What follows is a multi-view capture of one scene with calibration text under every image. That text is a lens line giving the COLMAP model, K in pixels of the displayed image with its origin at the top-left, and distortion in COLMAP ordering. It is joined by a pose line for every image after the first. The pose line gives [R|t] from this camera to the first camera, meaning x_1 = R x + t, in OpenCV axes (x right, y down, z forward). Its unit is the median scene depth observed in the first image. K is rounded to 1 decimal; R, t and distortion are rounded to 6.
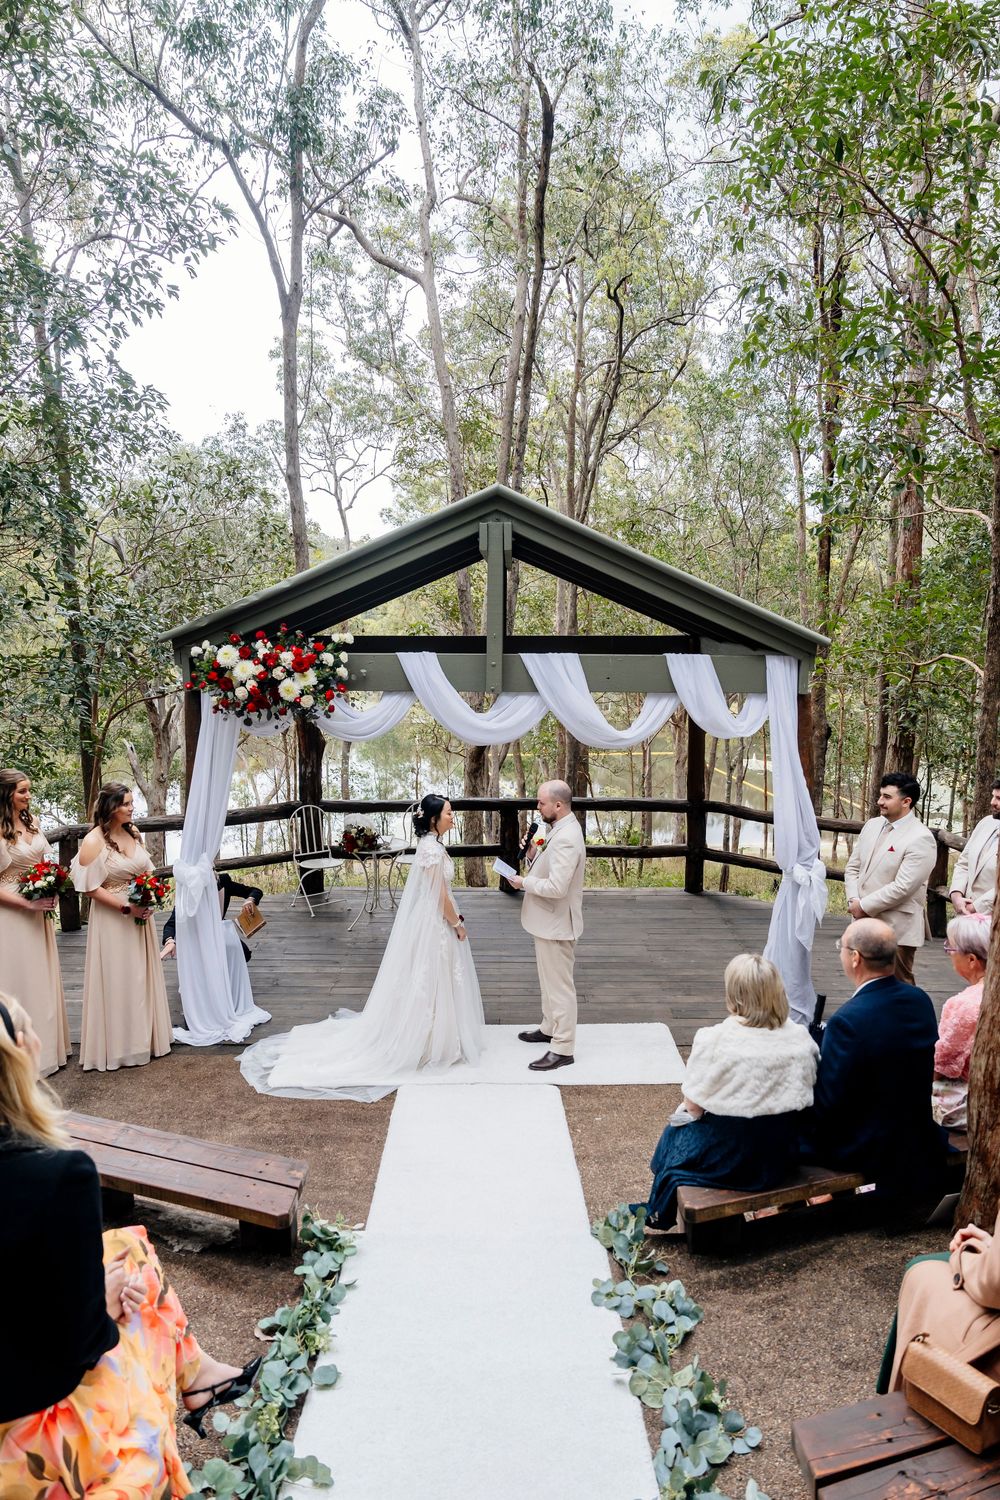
lens RADIAL K [[1026.8, 0, 500.0], [0, 1026.8, 750.0], [0, 0, 1]] dist [-0.011488, -0.001216]
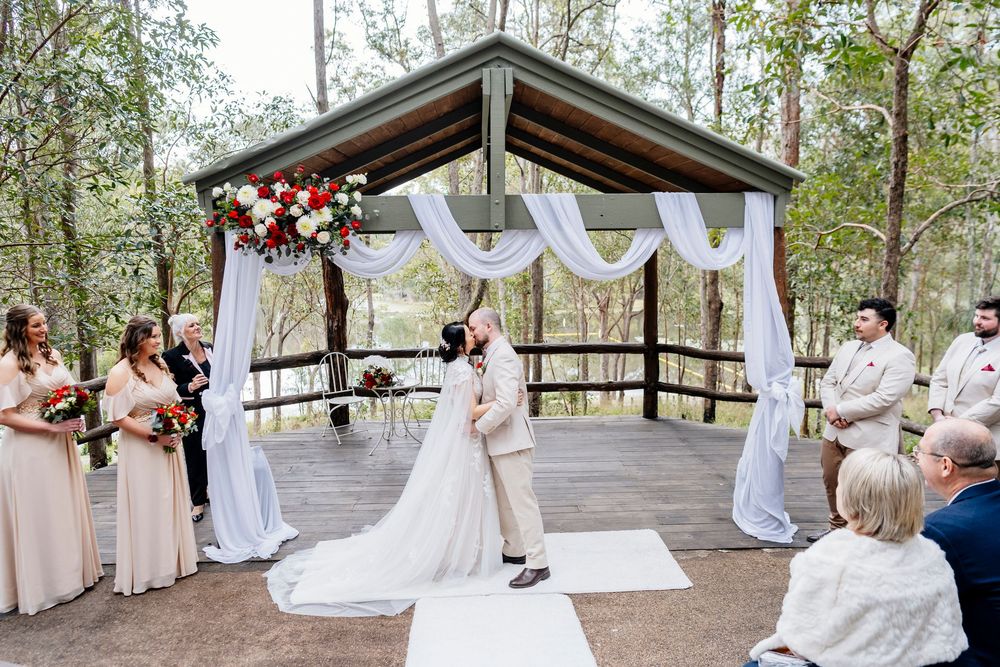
lens RADIAL K [[691.3, 0, 500.0], [0, 691.3, 333.5], [0, 0, 1]] dist [-0.004989, -0.000274]
pose [[0.999221, -0.017383, 0.035428, -0.031420], [0.017465, 0.999845, -0.001999, 0.055099], [-0.035388, 0.002616, 0.999370, 0.270519]]
